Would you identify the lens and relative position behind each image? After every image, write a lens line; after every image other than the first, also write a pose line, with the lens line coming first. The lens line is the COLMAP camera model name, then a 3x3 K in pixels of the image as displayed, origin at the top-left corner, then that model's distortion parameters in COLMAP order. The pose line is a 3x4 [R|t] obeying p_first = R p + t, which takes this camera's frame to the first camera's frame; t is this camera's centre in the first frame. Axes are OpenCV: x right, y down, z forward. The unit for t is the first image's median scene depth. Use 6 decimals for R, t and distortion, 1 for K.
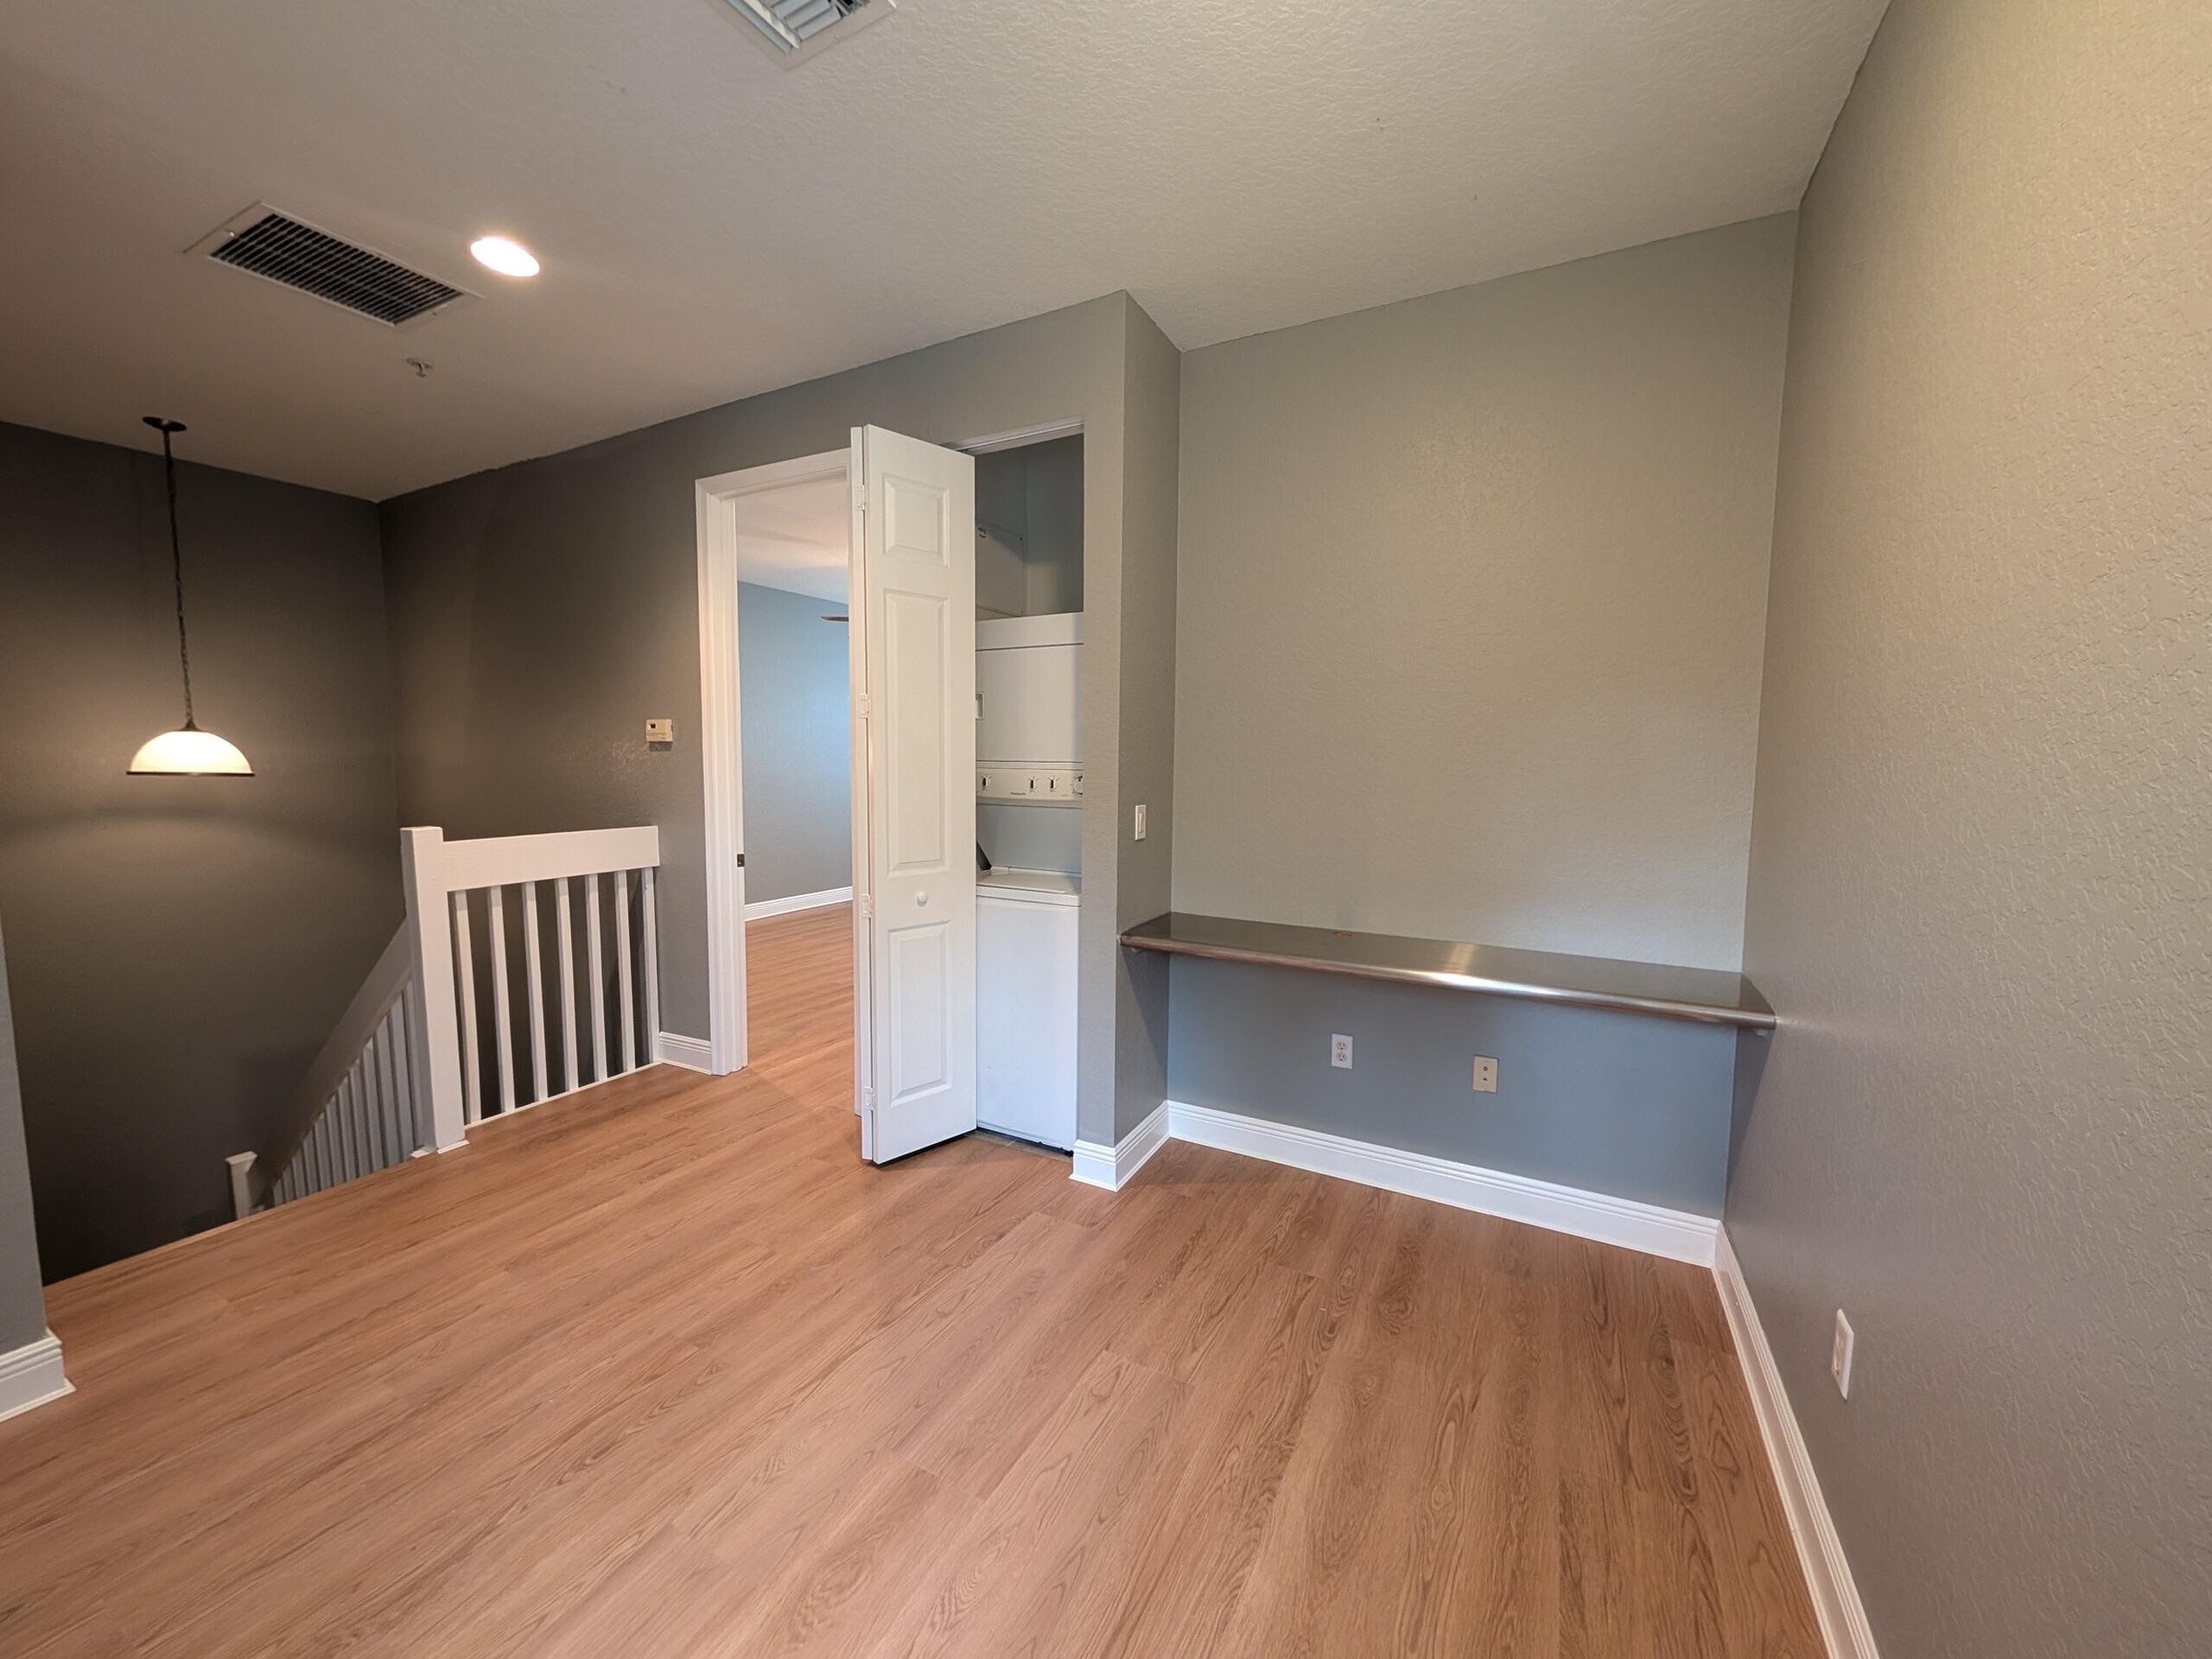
lens RADIAL K [[837.6, 0, 1106.9], [0, 837.6, 827.4], [0, 0, 1]] dist [-0.001706, 0.000591]
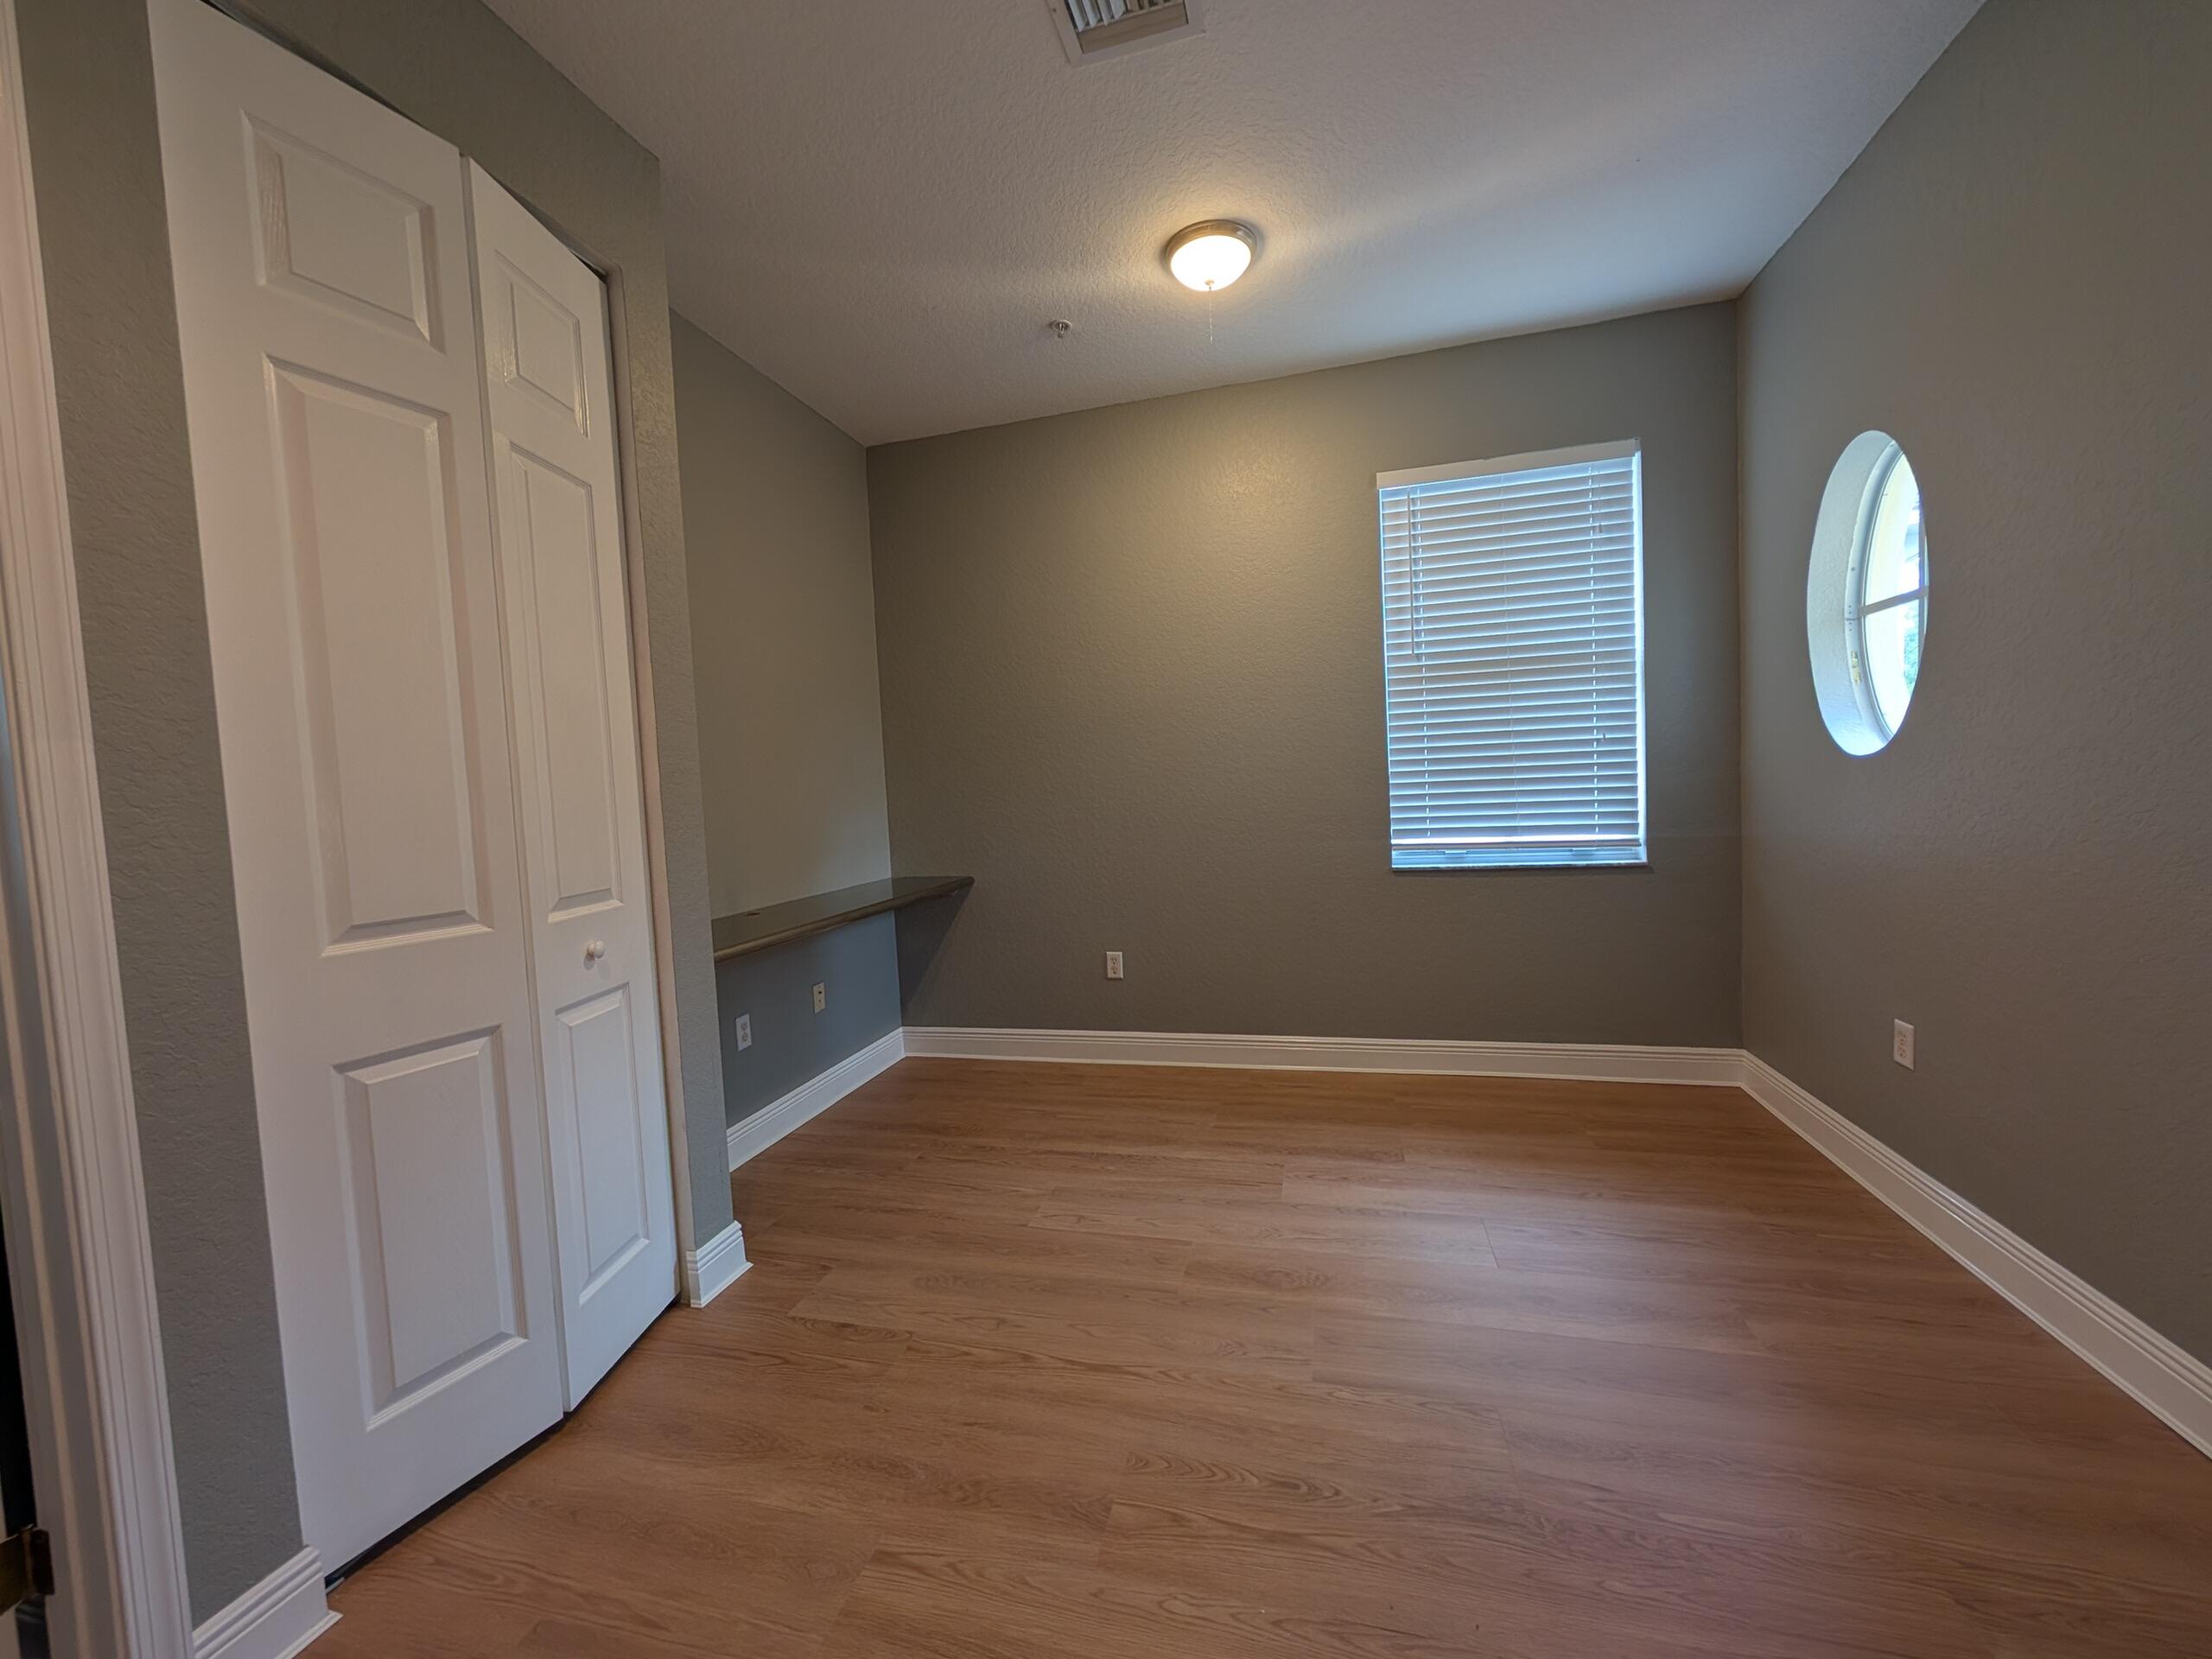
lens RADIAL K [[837.6, 0, 1112.8], [0, 837.6, 813.8], [0, 0, 1]] dist [-0.001706, 0.000591]
pose [[-0.237869, -0.031867, 0.970774, -1.321407], [0.130129, 0.989406, 0.064364, -0.009054], [-0.962541, 0.141636, -0.231202, 1.229732]]
